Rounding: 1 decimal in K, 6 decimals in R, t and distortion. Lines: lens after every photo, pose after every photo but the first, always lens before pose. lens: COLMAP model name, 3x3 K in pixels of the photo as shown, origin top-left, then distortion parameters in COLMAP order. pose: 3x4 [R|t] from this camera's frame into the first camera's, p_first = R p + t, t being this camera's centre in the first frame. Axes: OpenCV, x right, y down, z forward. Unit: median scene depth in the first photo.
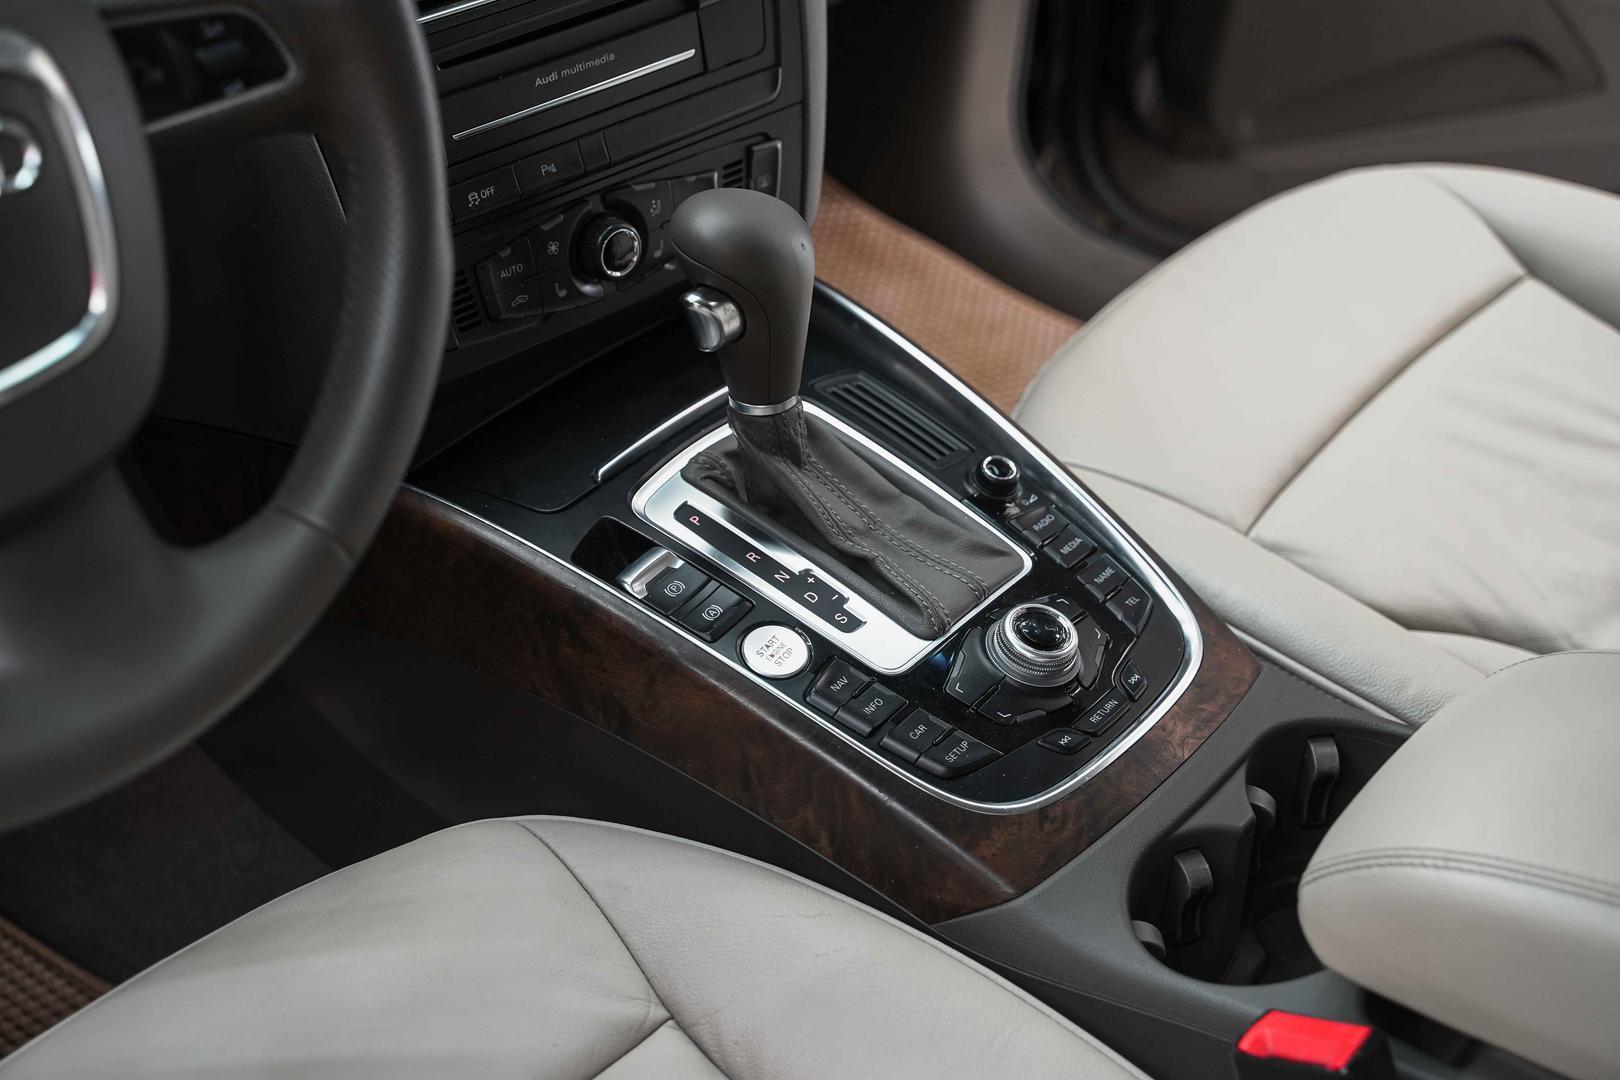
lens RADIAL K [[2458.5, 0, 810.0], [0, 2458.5, 540.0], [0, 0, 1]] dist [0.015624, -0.078616]
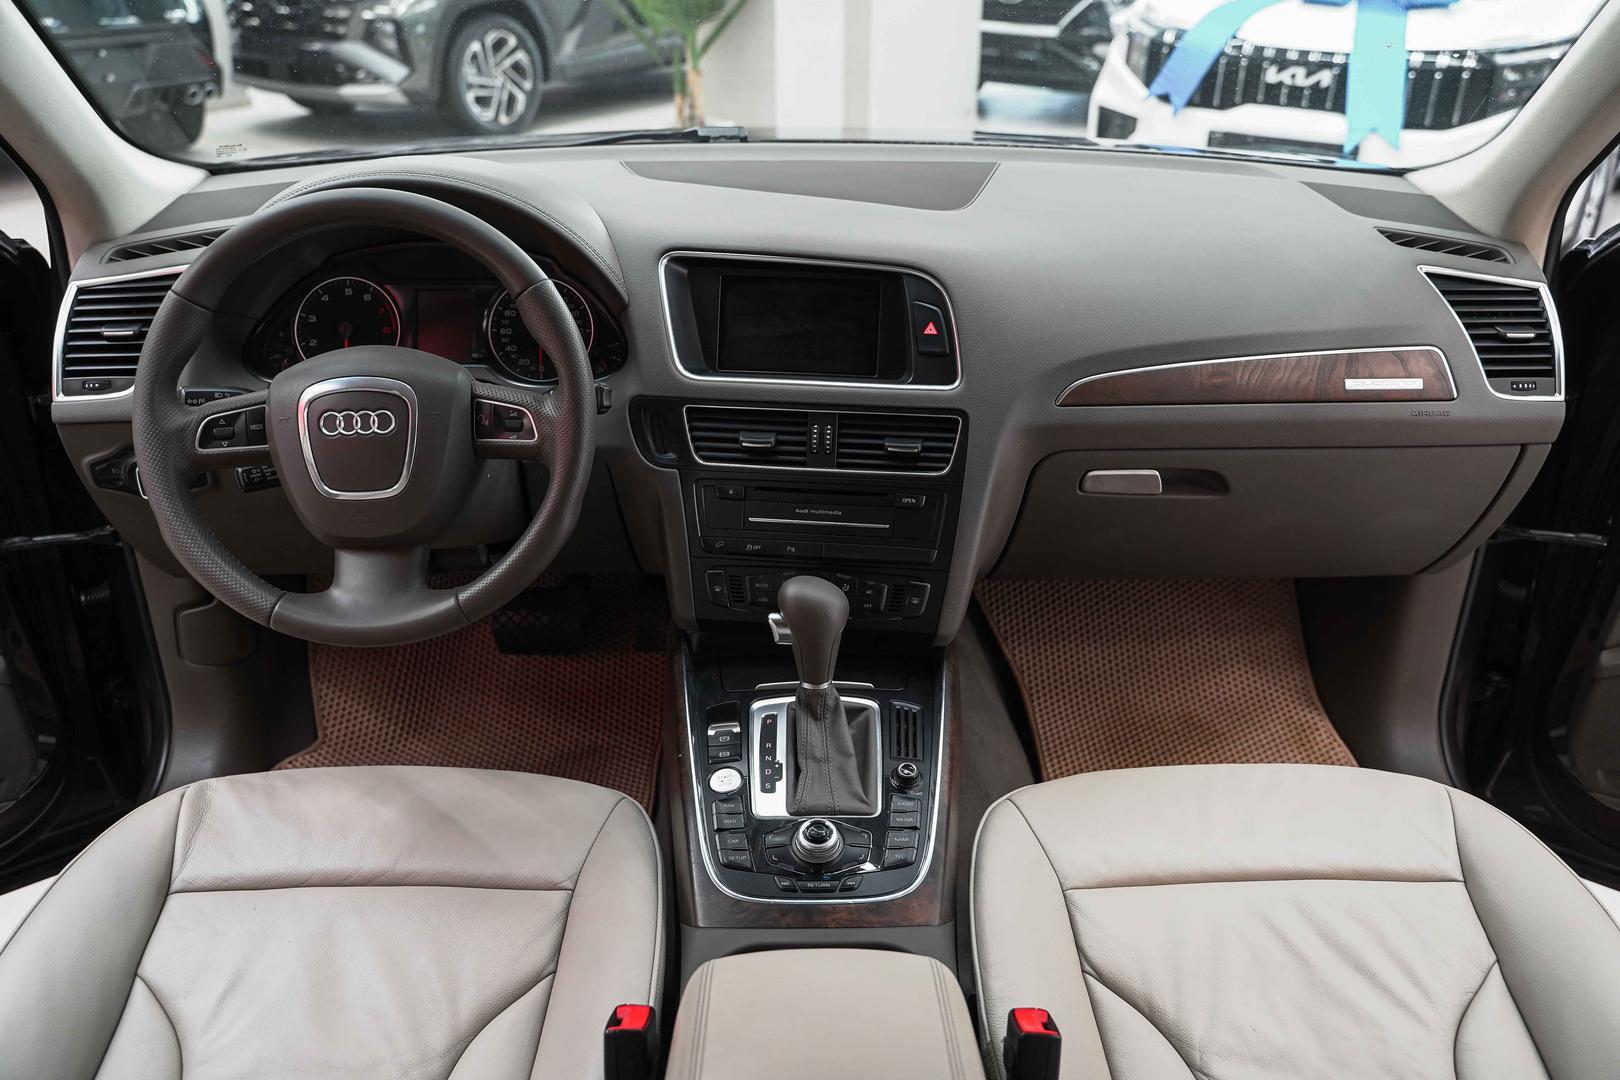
lens RADIAL K [[1285.1, 0, 810.0], [0, 1285.1, 540.0], [0, 0, 1]] dist [-0.012055, -0.005335]
pose [[0.631202, 0.297896, -0.716130, 0.741718], [-0.435785, 0.899998, -0.009723, -0.157511], [0.641619, 0.318216, 0.697899, 0.210131]]
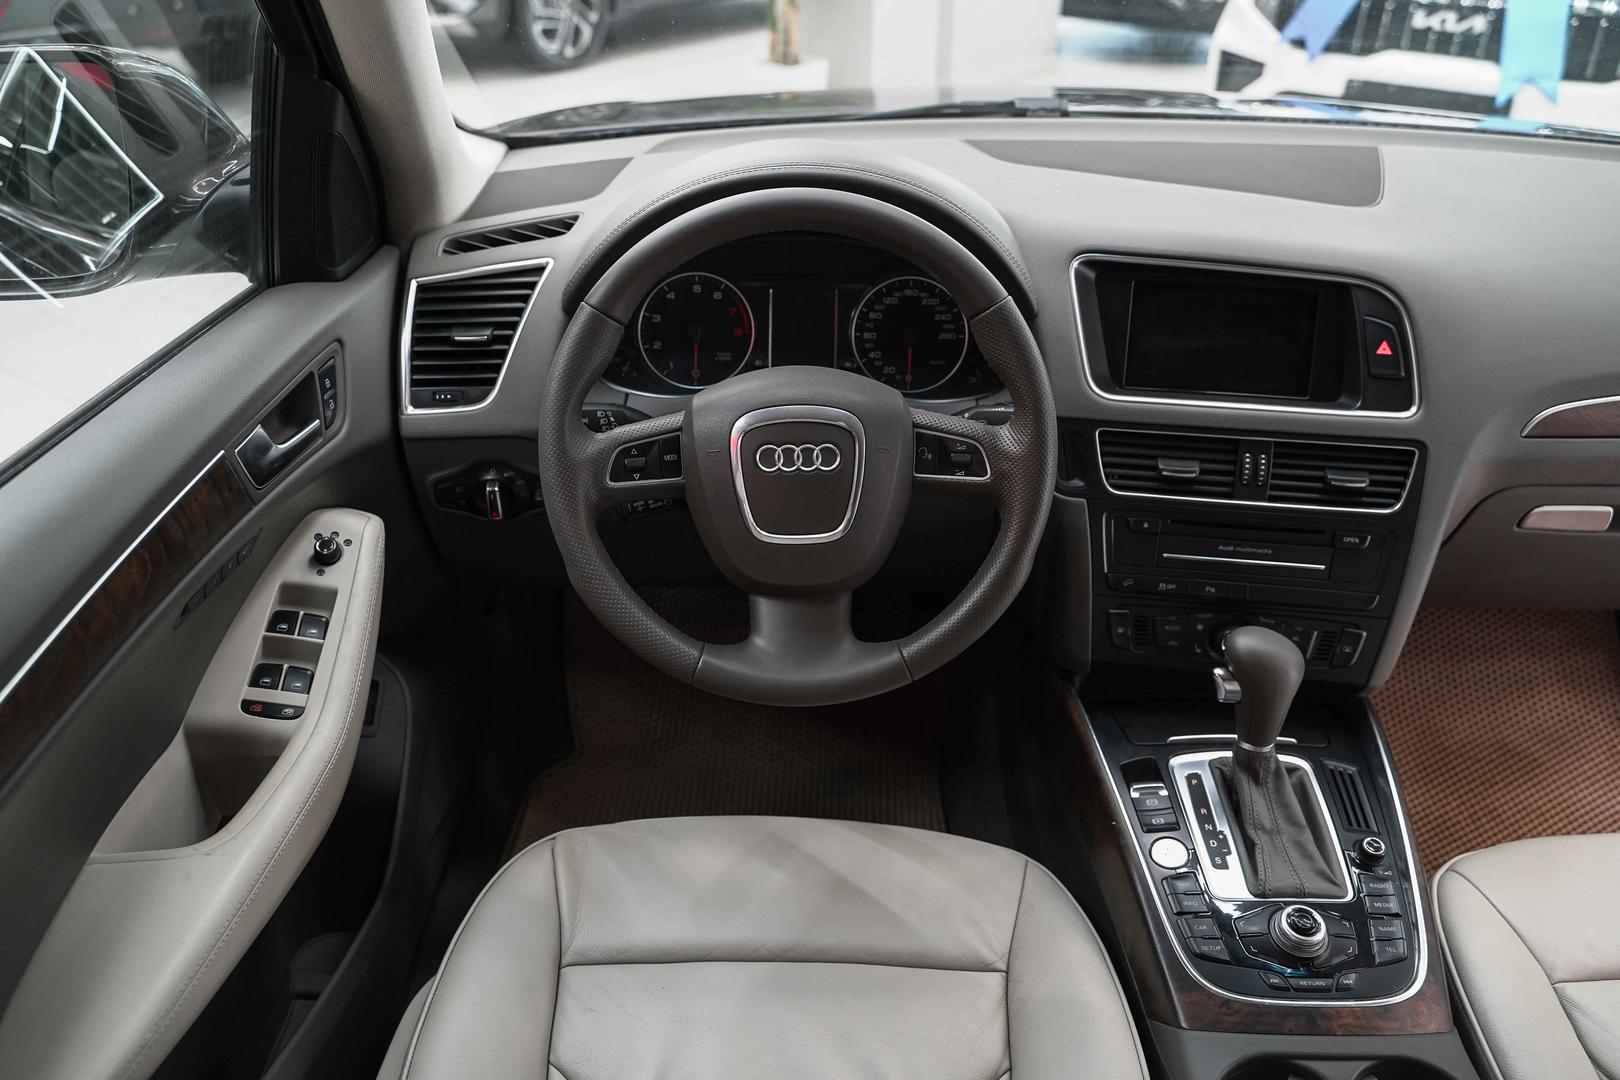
lens RADIAL K [[1286.6, 0, 798.3], [0, 1286.6, 548.5], [0, 0, 1]] dist [-0.013705, 0.002076]
pose [[0.612406, 0.347547, -0.710049, 0.424922], [-0.450434, 0.891525, 0.047881, -0.081639], [0.649667, 0.290508, 0.702522, 0.045355]]
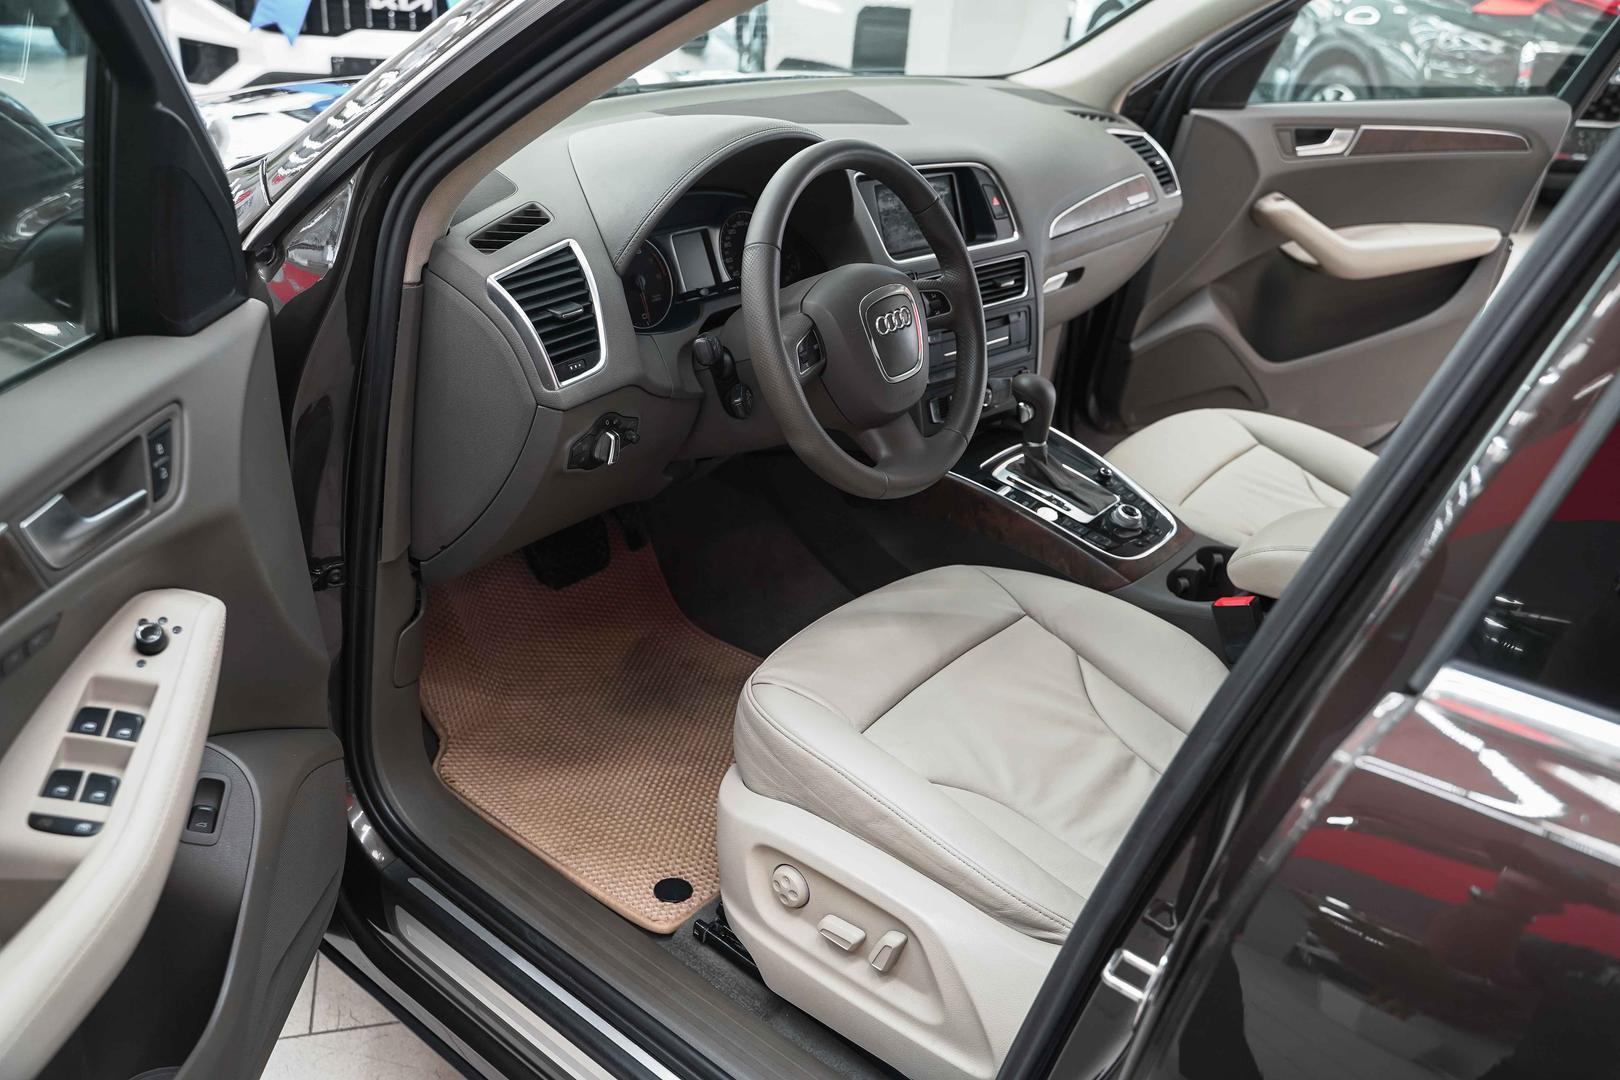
lens RADIAL K [[1286.6, 0, 798.3], [0, 1286.6, 548.5], [0, 0, 1]] dist [-0.013705, 0.002076]
pose [[0.999787, 0.020594, 0.001457, -0.328158], [-0.020163, 0.989167, -0.145403, 0.328314], [-0.004435, 0.145342, 0.989371, -0.610515]]
